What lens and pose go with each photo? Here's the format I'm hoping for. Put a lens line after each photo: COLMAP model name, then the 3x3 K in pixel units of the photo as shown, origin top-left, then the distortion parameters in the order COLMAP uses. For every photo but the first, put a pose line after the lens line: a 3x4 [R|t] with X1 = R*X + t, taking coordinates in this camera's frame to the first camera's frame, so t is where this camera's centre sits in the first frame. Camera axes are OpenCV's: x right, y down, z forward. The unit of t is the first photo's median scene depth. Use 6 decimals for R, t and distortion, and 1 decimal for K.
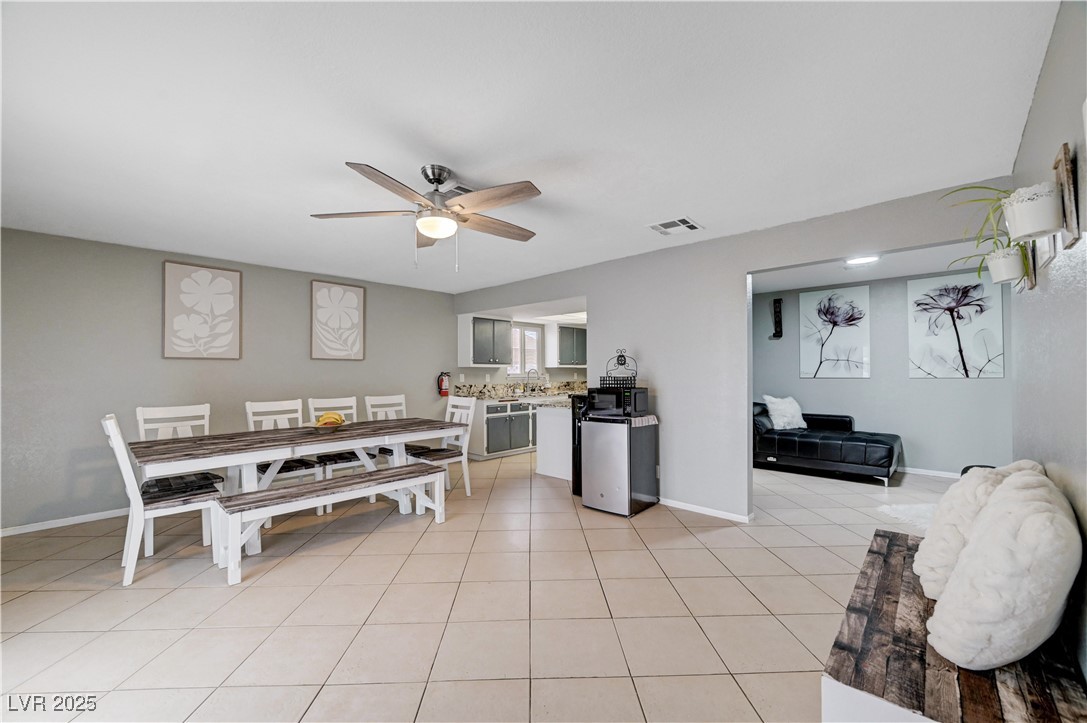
lens RADIAL K [[432.1, 0, 542.5], [0, 432.1, 369.4], [0, 0, 1]] dist [-0.000520, -0.000072]
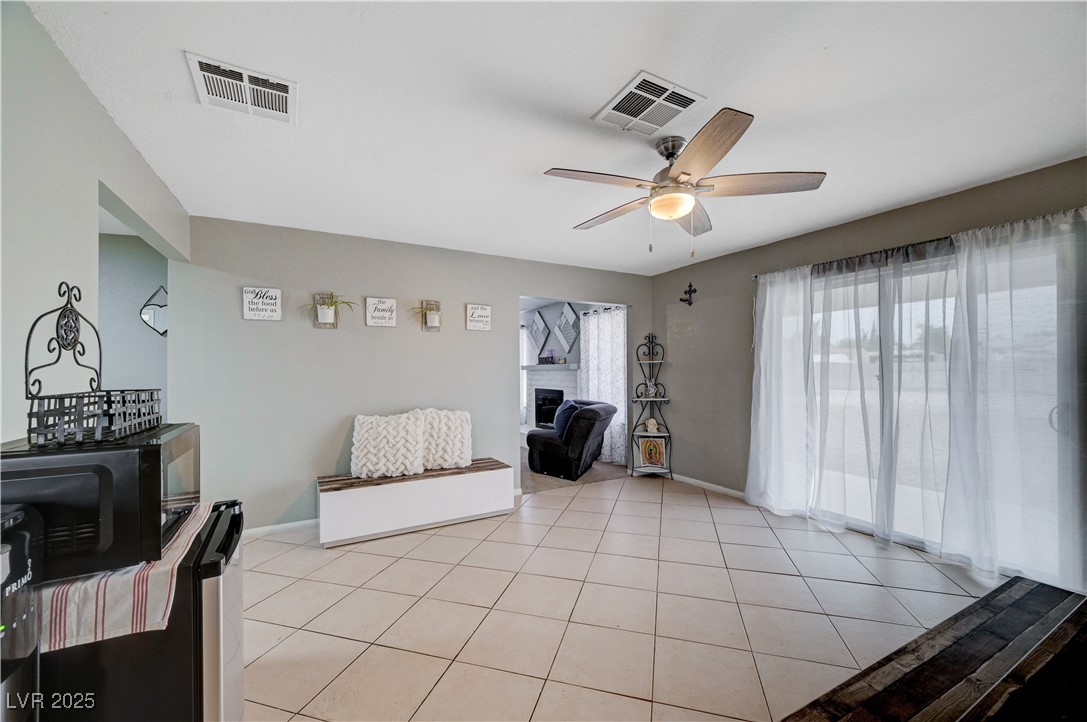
lens RADIAL K [[428.6, 0, 542.6], [0, 428.6, 364.9], [0, 0, 1]] dist [0.002390, 0.000304]
pose [[-0.951891, 0.013947, 0.306119, -0.135626], [0.009645, 0.999832, -0.015561, 0.005376], [-0.306284, -0.011860, -0.951866, 1.014225]]
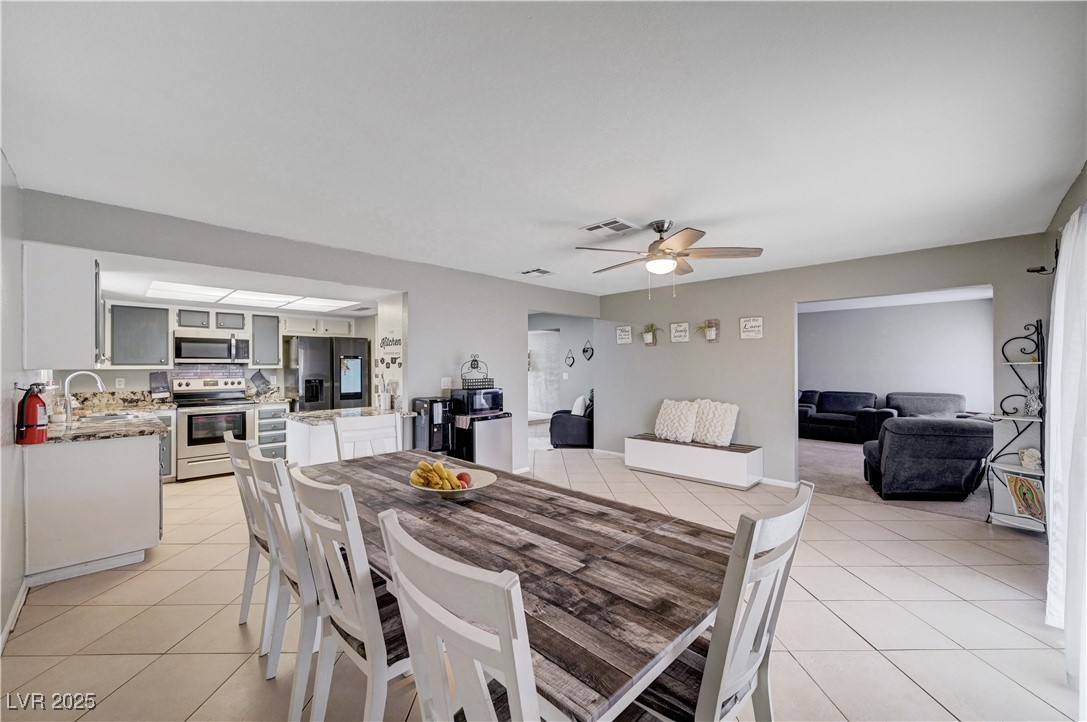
lens RADIAL K [[428.6, 0, 542.6], [0, 428.6, 364.9], [0, 0, 1]] dist [0.002390, 0.000304]
pose [[0.025160, 0.006416, 0.999663, -0.818436], [0.001615, 0.999978, -0.006459, -0.010575], [-0.999682, 0.001777, 0.025149, 0.699553]]
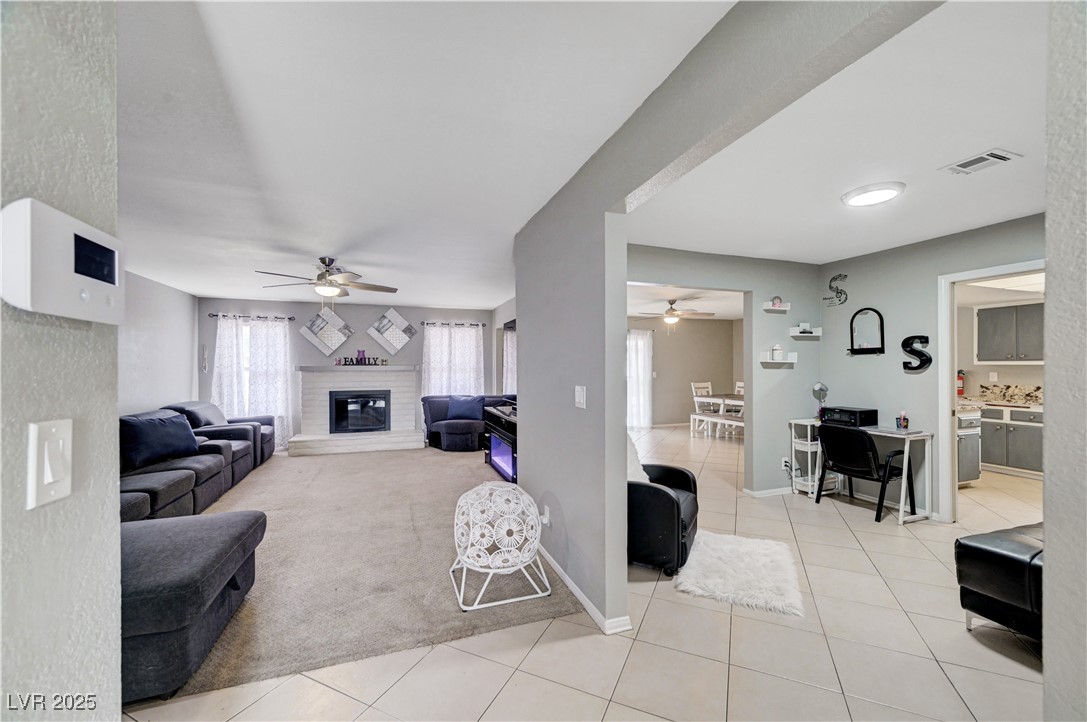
lens RADIAL K [[425.2, 0, 546.6], [0, 425.2, 368.8], [0, 0, 1]] dist [0.002436, 0.000313]
pose [[-0.446893, 0.007179, -0.894558, 1.398571], [0.007226, 0.999964, 0.004415, -0.009614], [0.894558, -0.004491, -0.446929, 0.801579]]
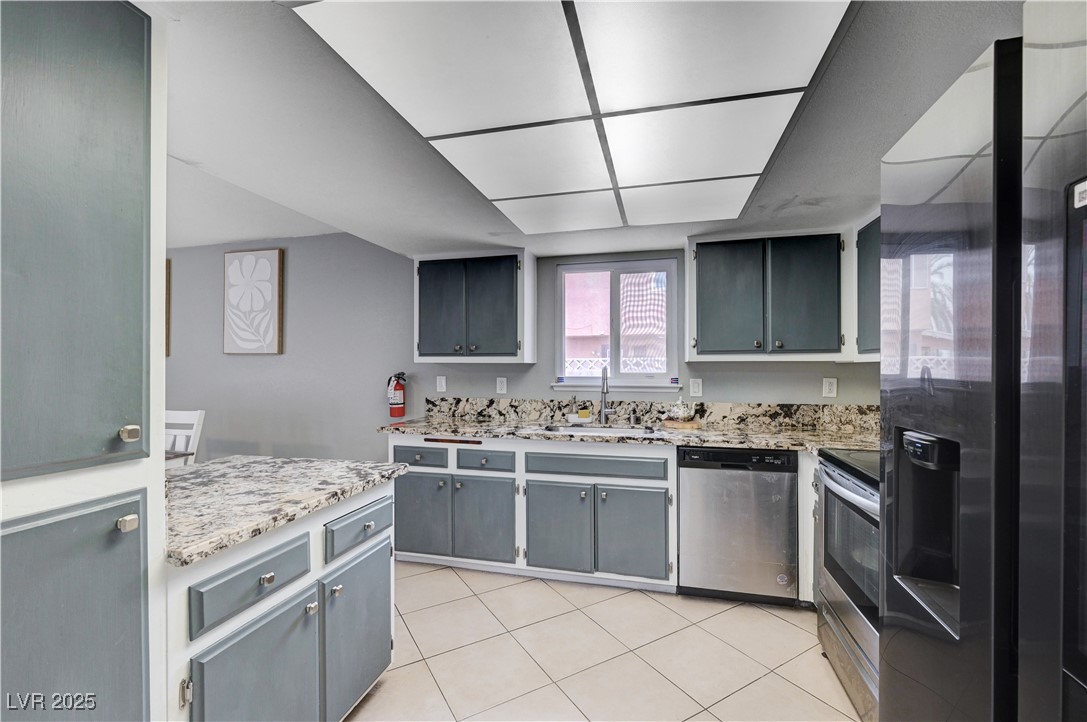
lens RADIAL K [[456.9, 0, 544.6], [0, 456.9, 368.1], [0, 0, 1]] dist [-0.002719, -0.000301]
pose [[0.490434, 0.002309, -0.871475, 0.491752], [0.001190, 0.999994, 0.003319, -0.001263], [0.871477, -0.002665, 0.490429, 1.173870]]
